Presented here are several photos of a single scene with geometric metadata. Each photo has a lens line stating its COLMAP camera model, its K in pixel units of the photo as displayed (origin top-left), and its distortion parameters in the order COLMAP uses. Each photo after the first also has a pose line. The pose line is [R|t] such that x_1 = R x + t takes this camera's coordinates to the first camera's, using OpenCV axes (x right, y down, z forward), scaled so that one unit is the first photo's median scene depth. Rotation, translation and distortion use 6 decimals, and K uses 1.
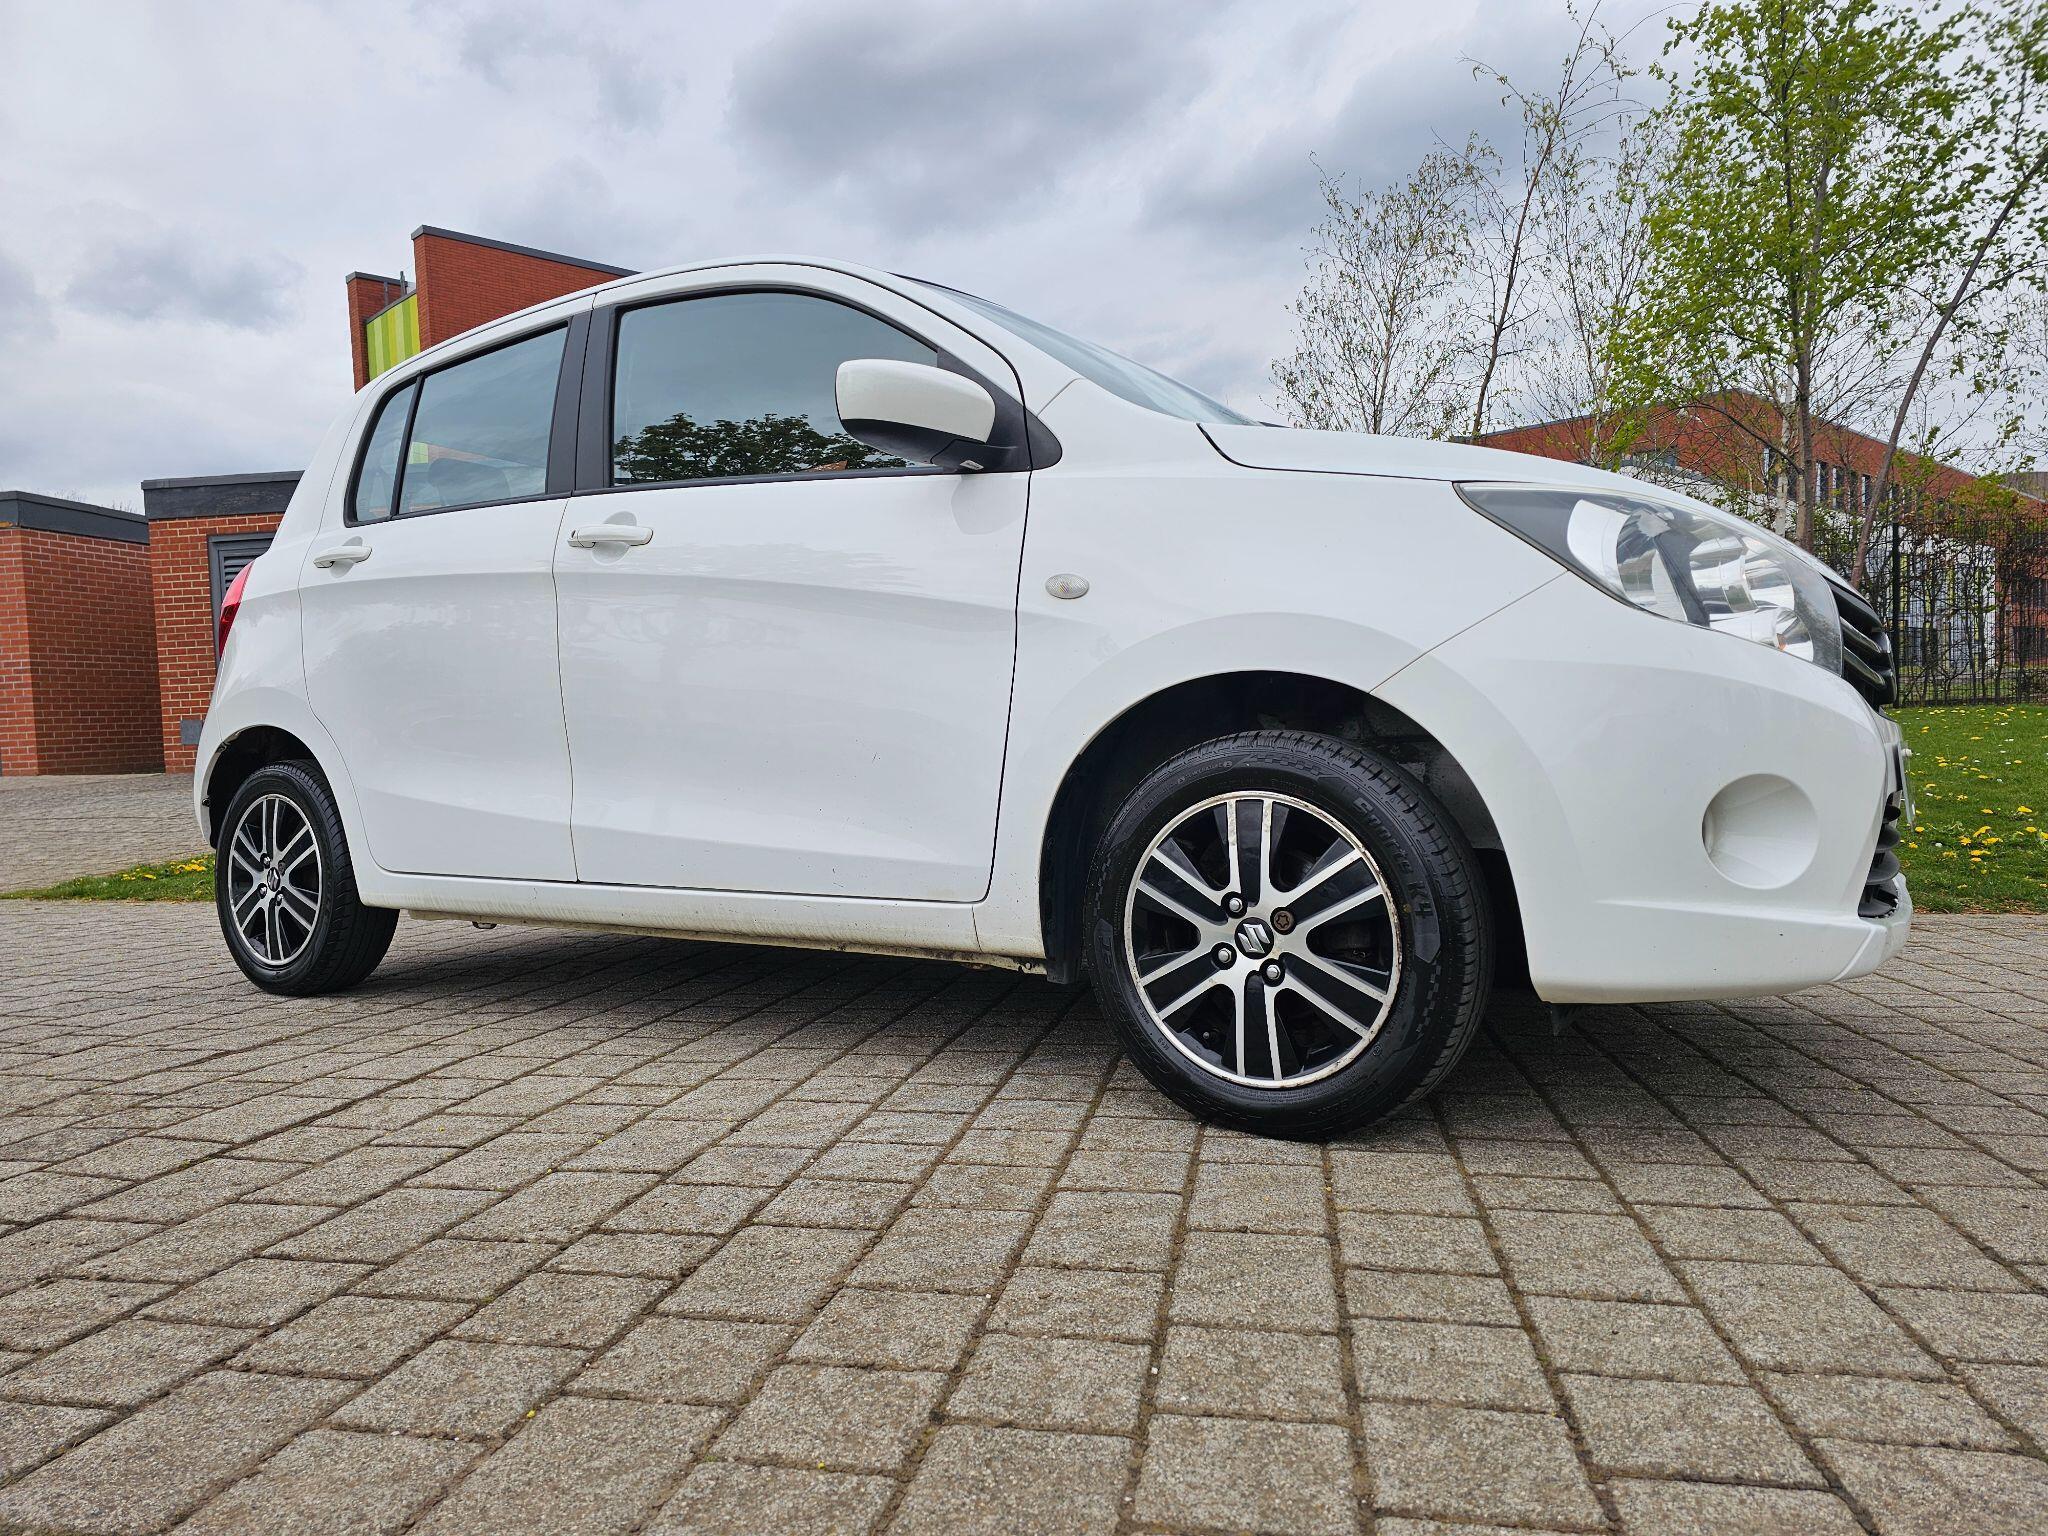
lens RADIAL K [[1371.8, 0, 1021.8], [0, 1371.8, 779.1], [0, 0, 1]] dist [0.046751, -0.033957]
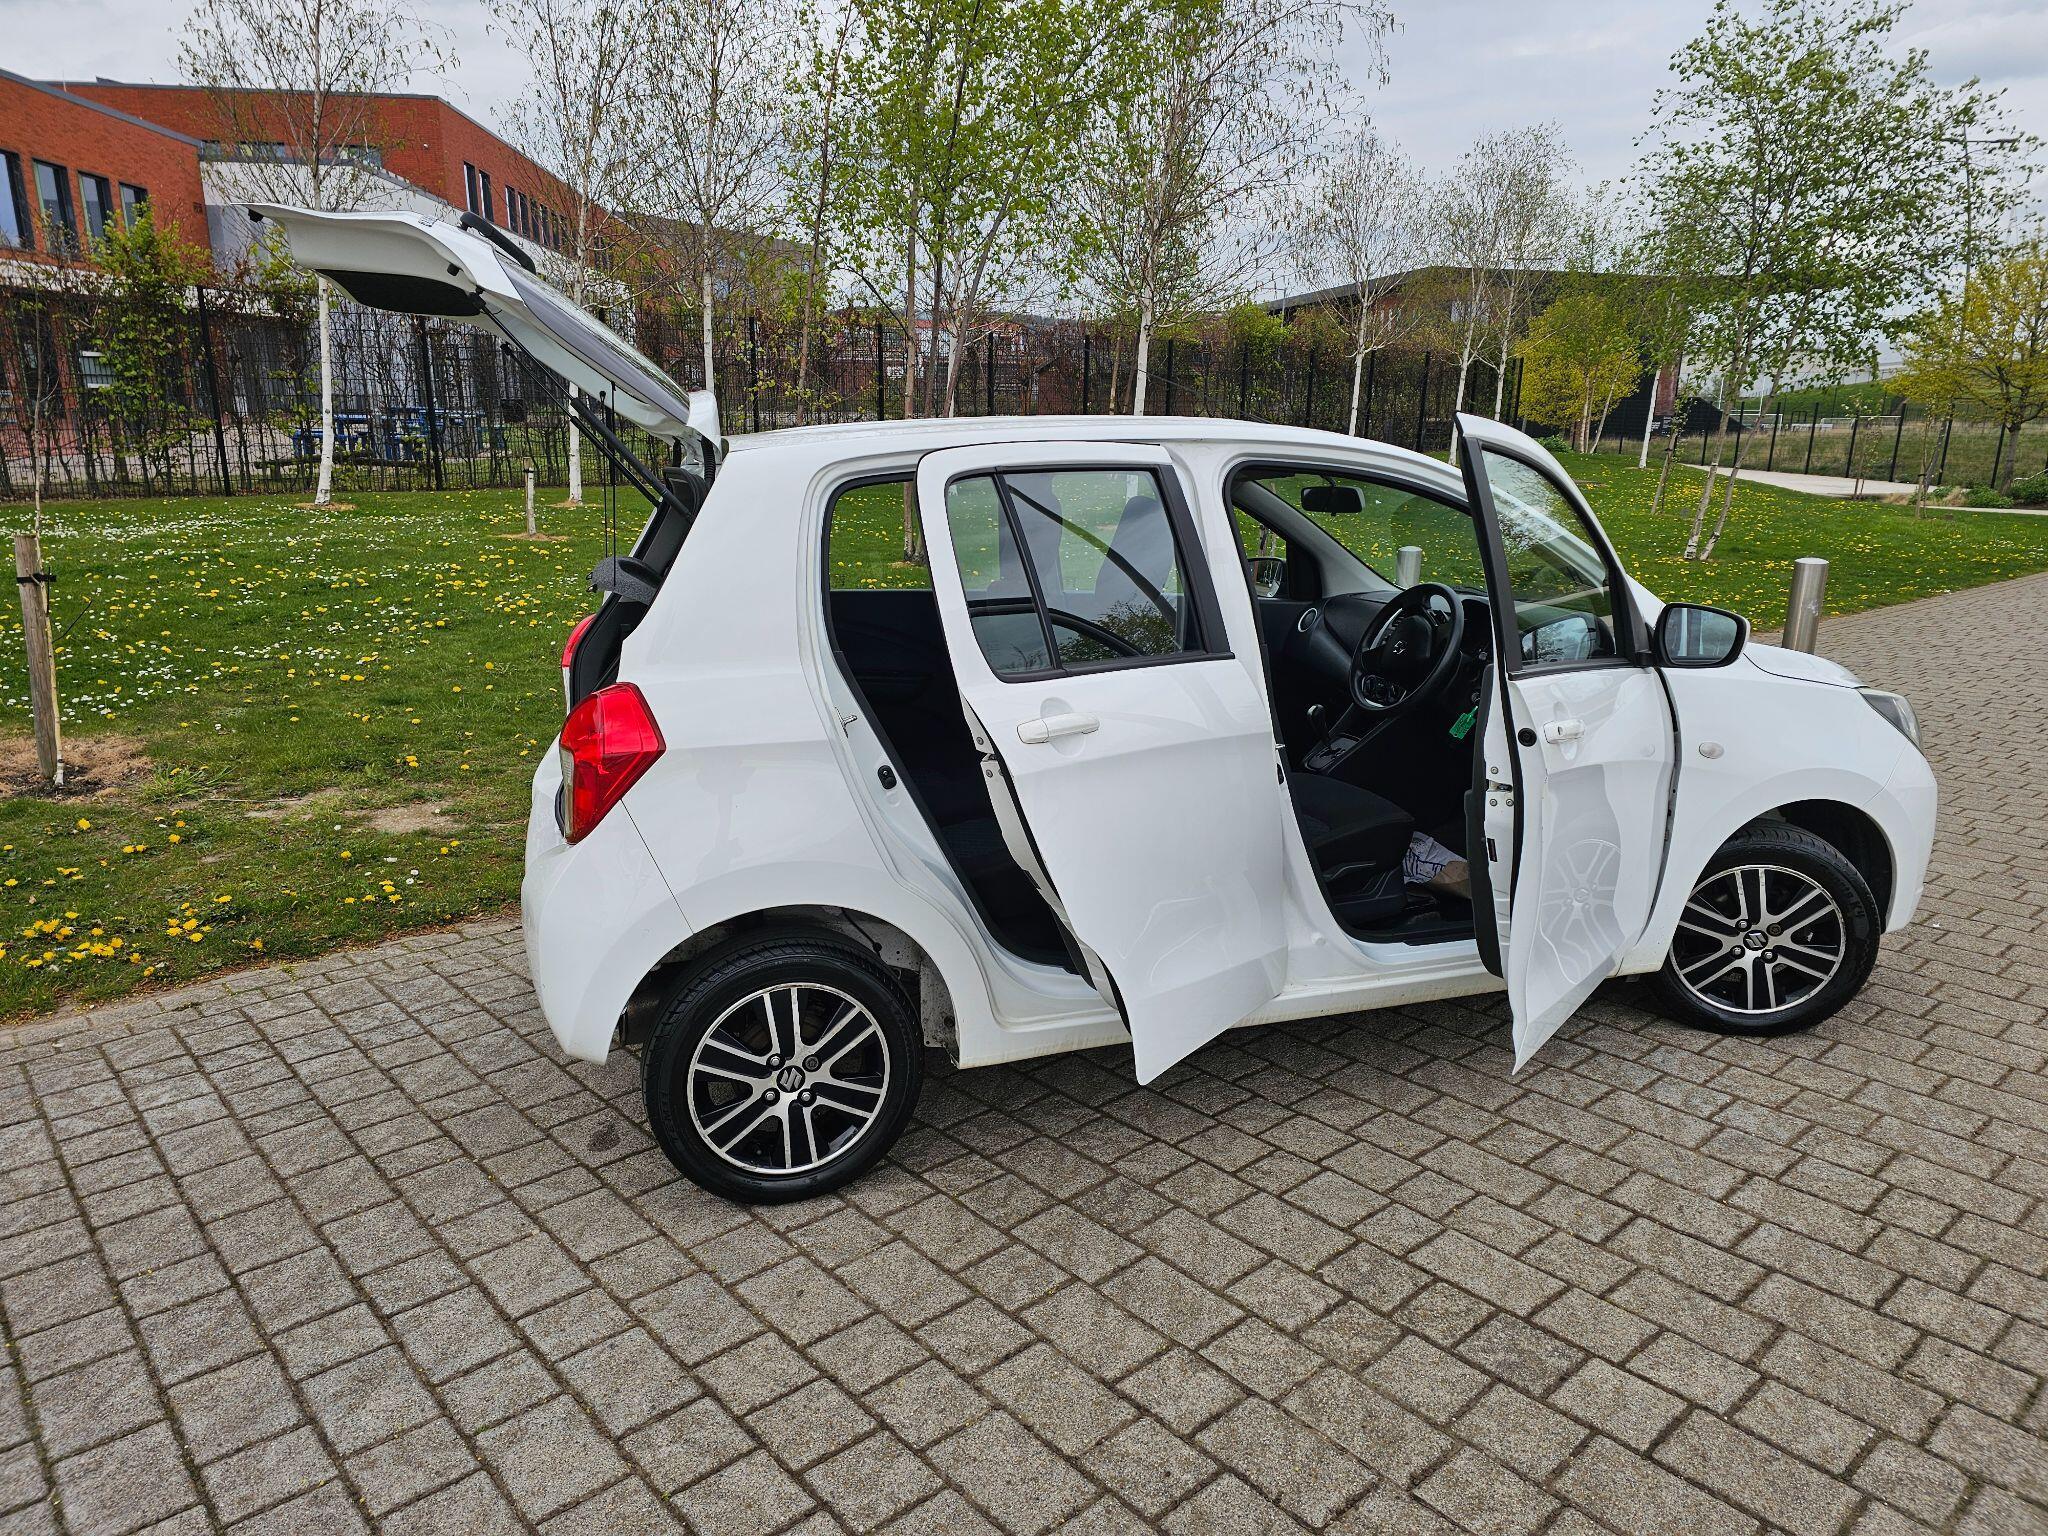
lens RADIAL K [[1371.8, 0, 1021.9], [0, 1371.8, 761.0], [0, 0, 1]] dist [0.046751, -0.033957]
pose [[0.618007, -0.163586, 0.768965, -1.510572], [0.007677, 0.979321, 0.202166, -0.407009], [-0.786135, -0.119036, 0.606484, 0.565894]]
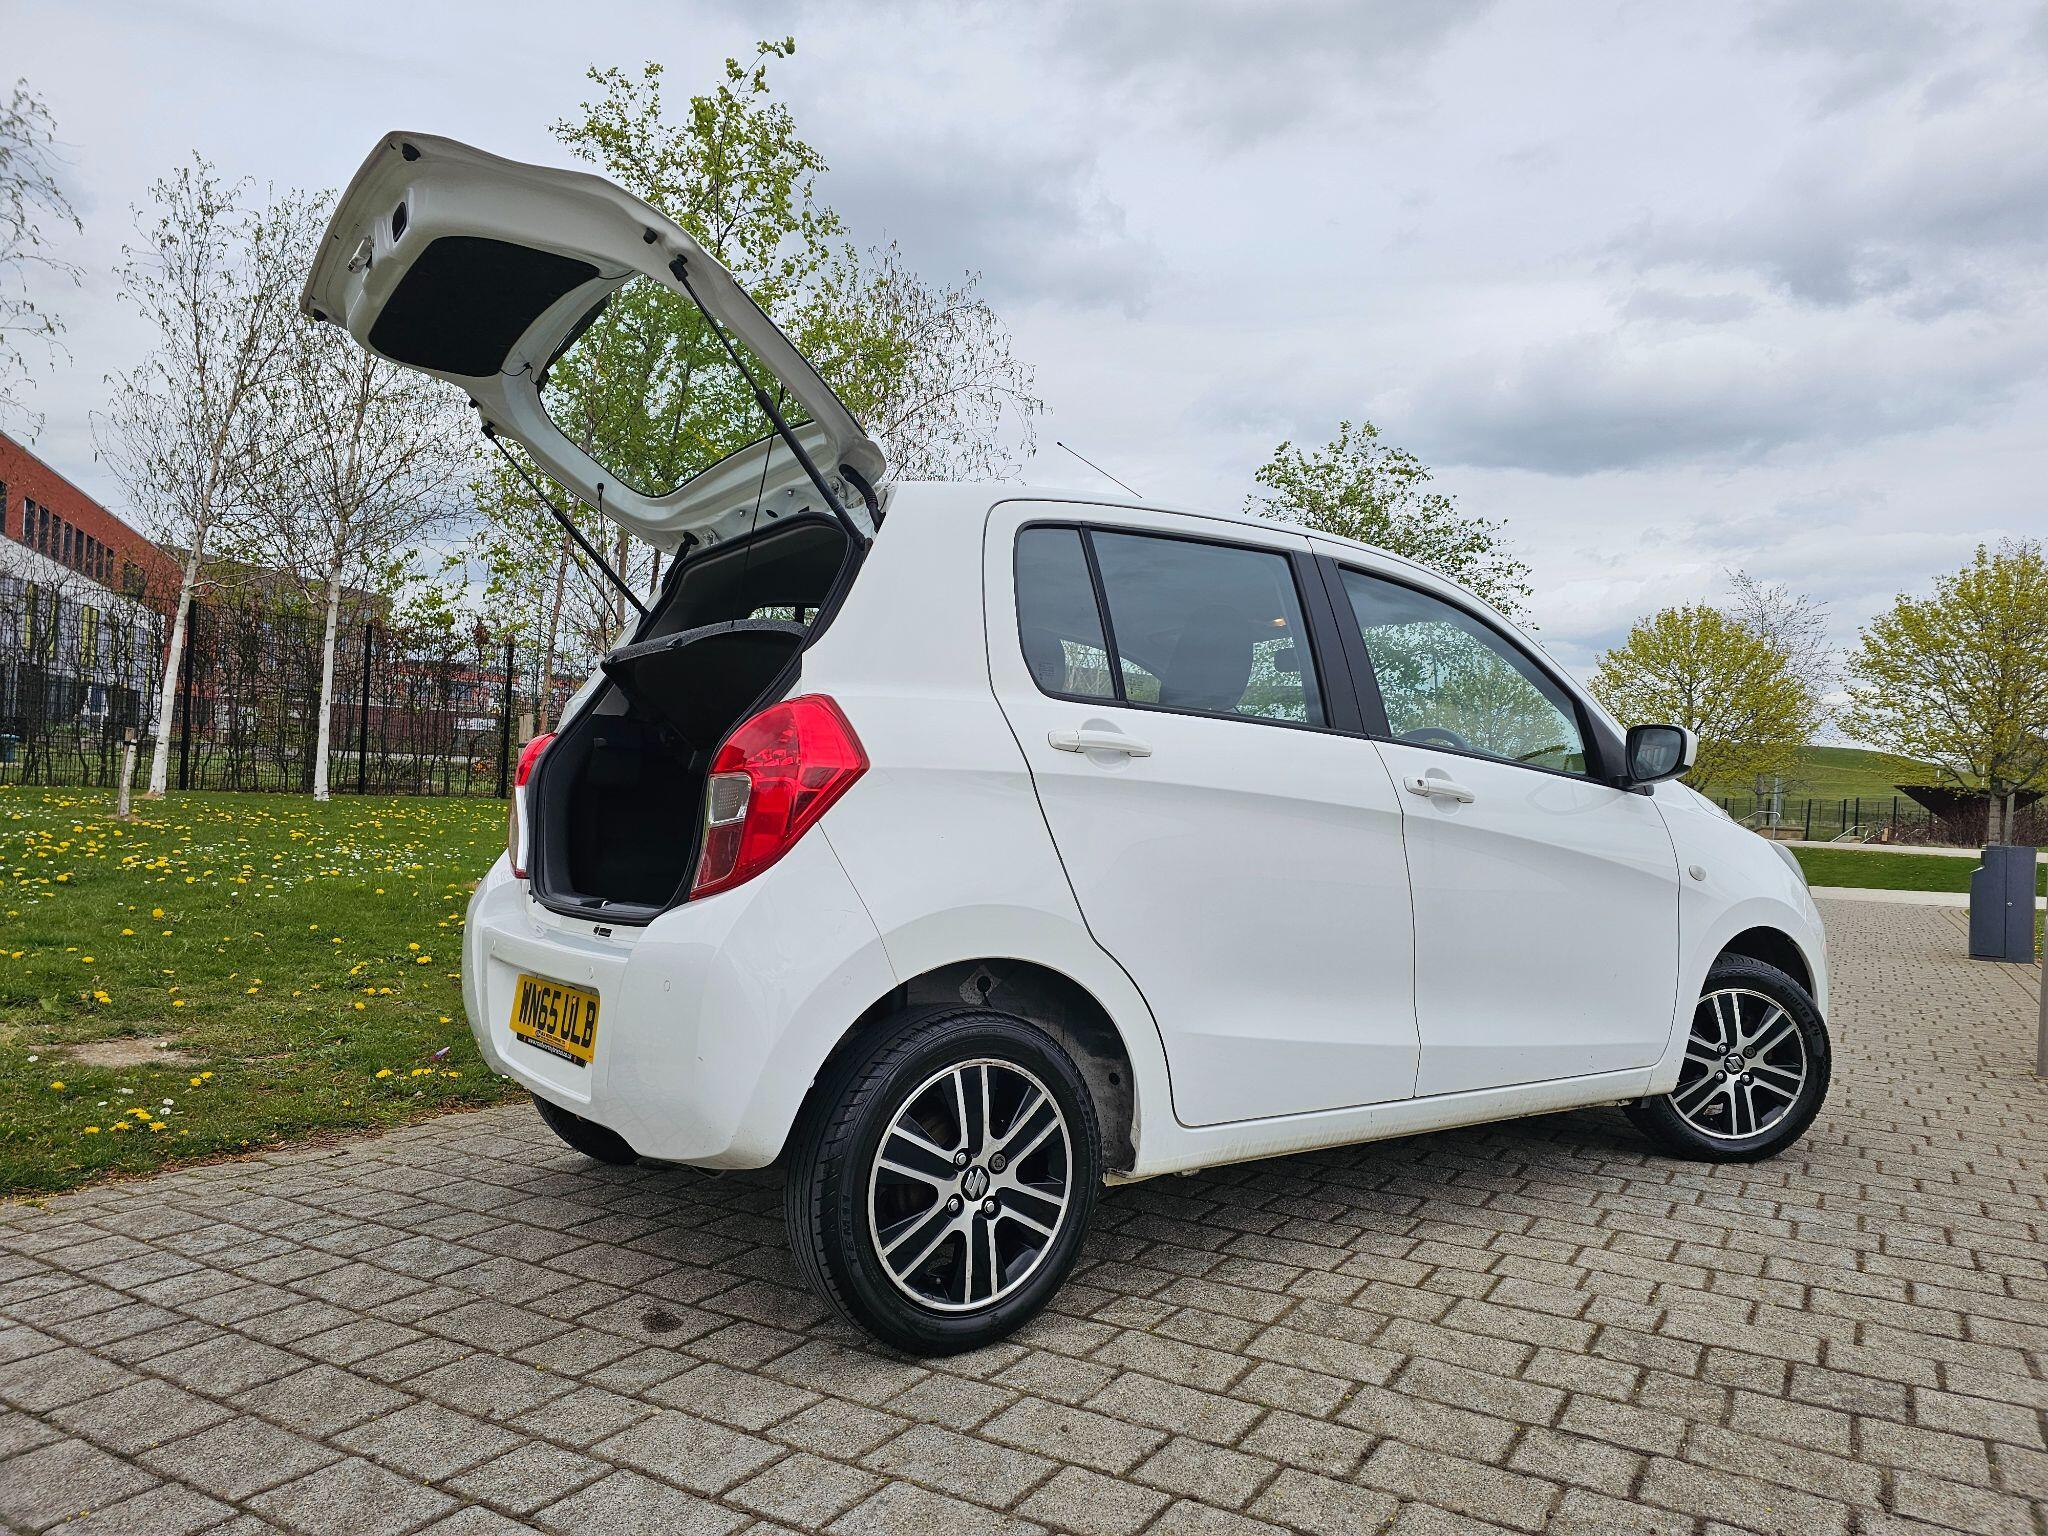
lens RADIAL K [[1371.8, 0, 1030.3], [0, 1371.8, 773.3], [0, 0, 1]] dist [0.046751, -0.033957]
pose [[0.348133, 0.056715, 0.935728, -1.687517], [-0.018800, 0.998390, -0.053518, -0.138531], [-0.937257, 0.001039, 0.348638, 1.032858]]
